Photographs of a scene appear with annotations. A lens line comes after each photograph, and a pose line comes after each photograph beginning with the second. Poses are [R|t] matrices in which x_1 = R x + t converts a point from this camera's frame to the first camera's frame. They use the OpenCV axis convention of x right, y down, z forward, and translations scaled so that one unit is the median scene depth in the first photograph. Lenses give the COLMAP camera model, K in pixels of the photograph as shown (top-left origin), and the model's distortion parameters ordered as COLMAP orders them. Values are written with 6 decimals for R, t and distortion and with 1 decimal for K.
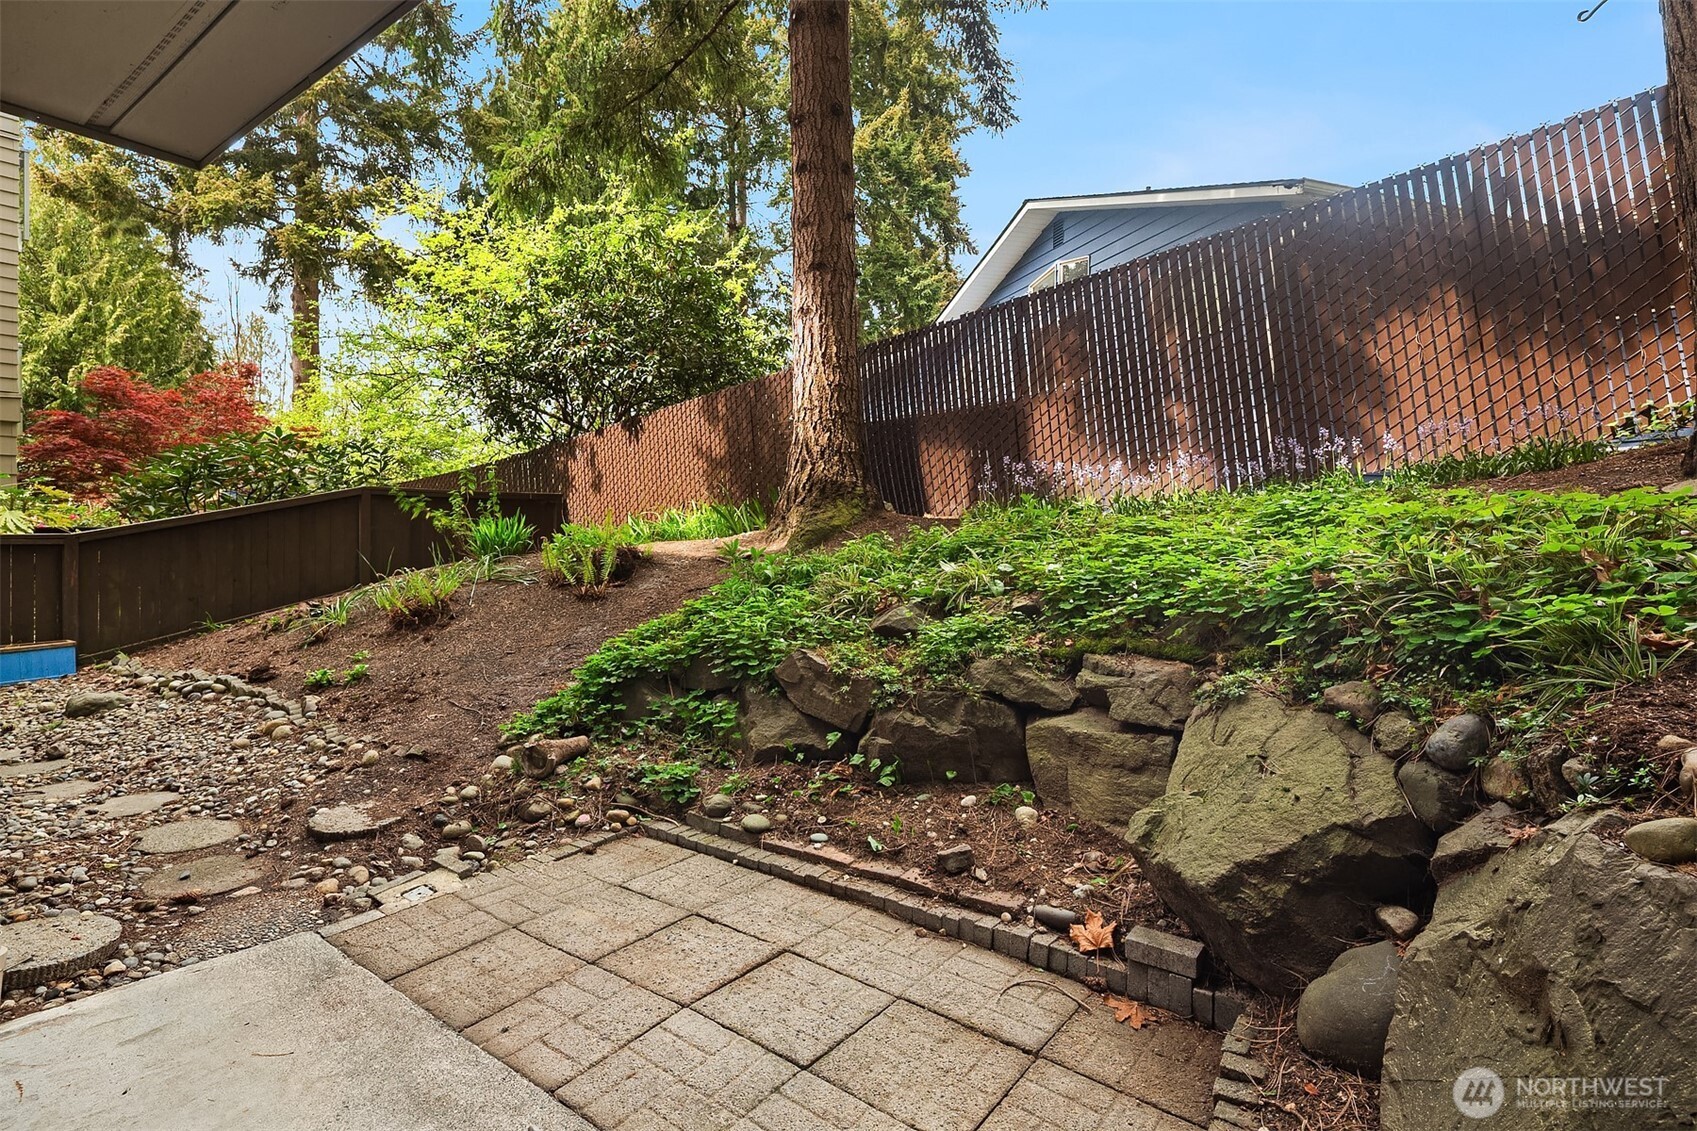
lens RADIAL K [[822.1, 0, 851.2], [0, 822.1, 549.1], [0, 0, 1]] dist [0.005496, -0.004175]
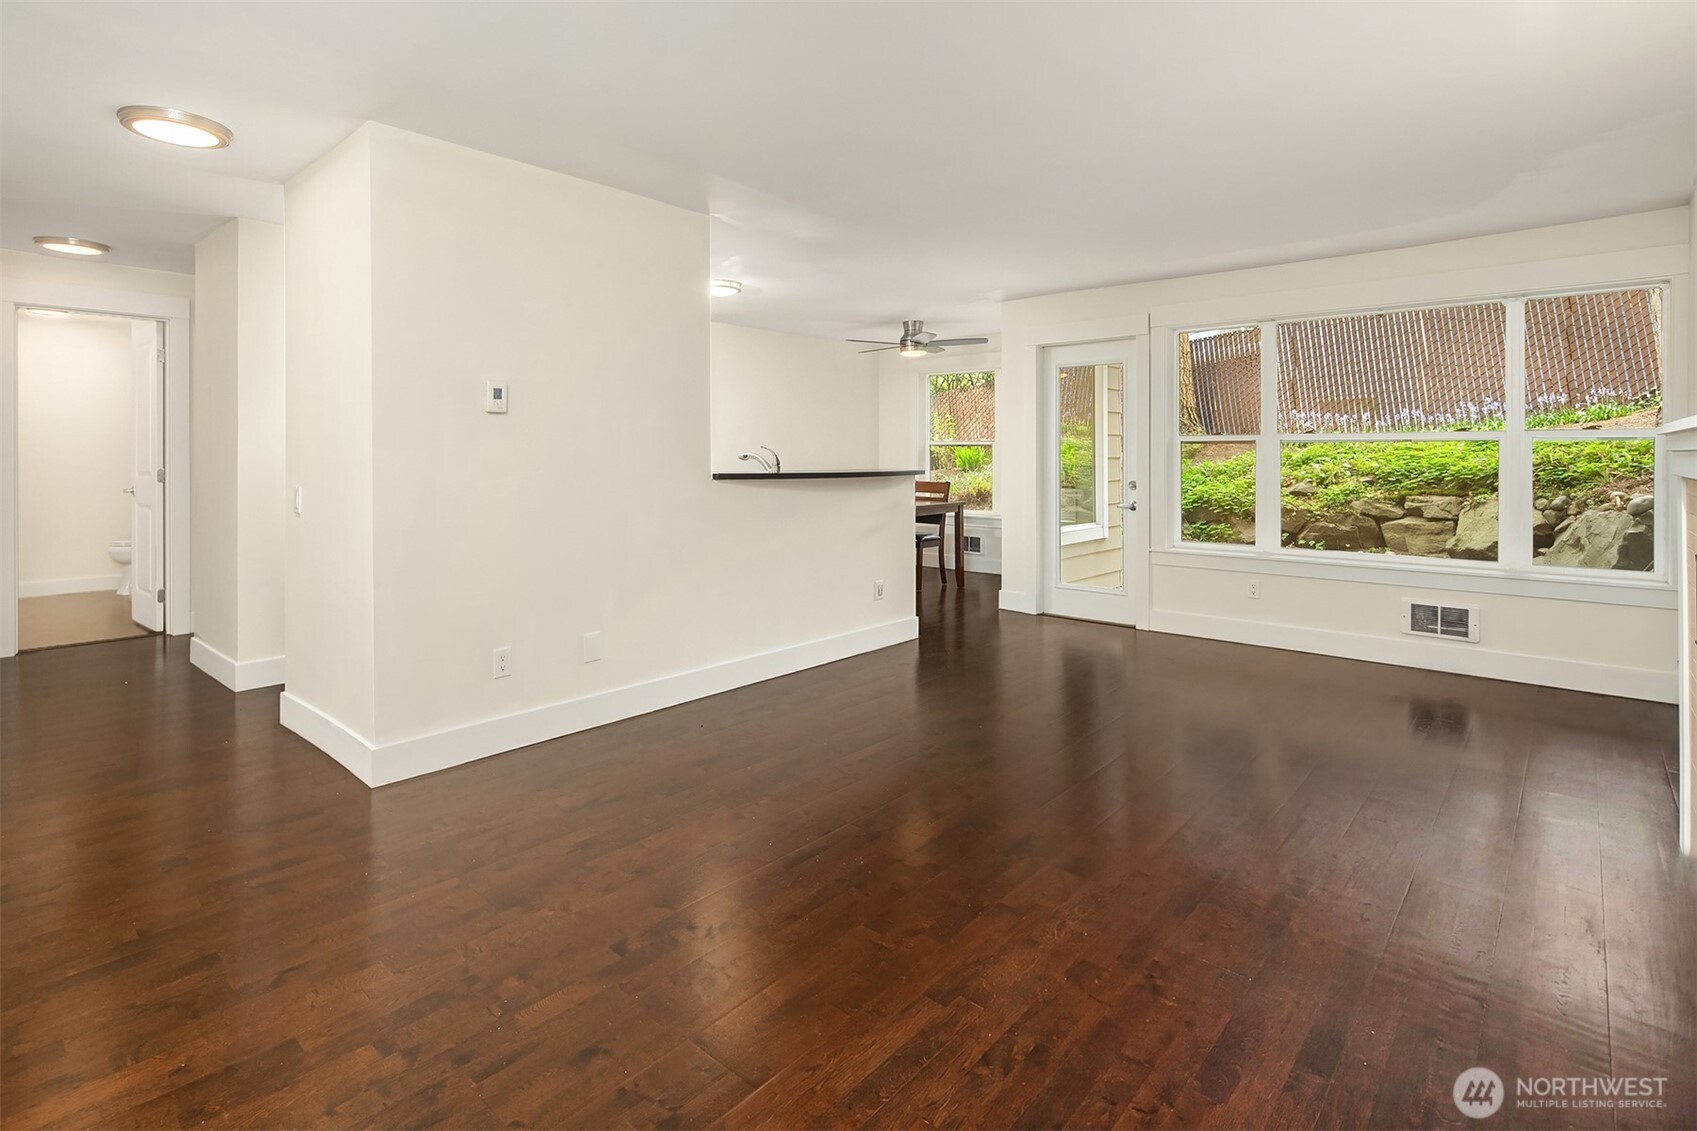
lens RADIAL K [[822.1, 0, 845.5], [0, 822.1, 461.3], [0, 0, 1]] dist [0.005496, -0.004175]
pose [[0.996598, -0.003779, -0.082334, -1.316983], [0.002269, 0.999828, -0.018426, 0.064387], [0.082390, 0.018176, 0.996434, -1.802161]]
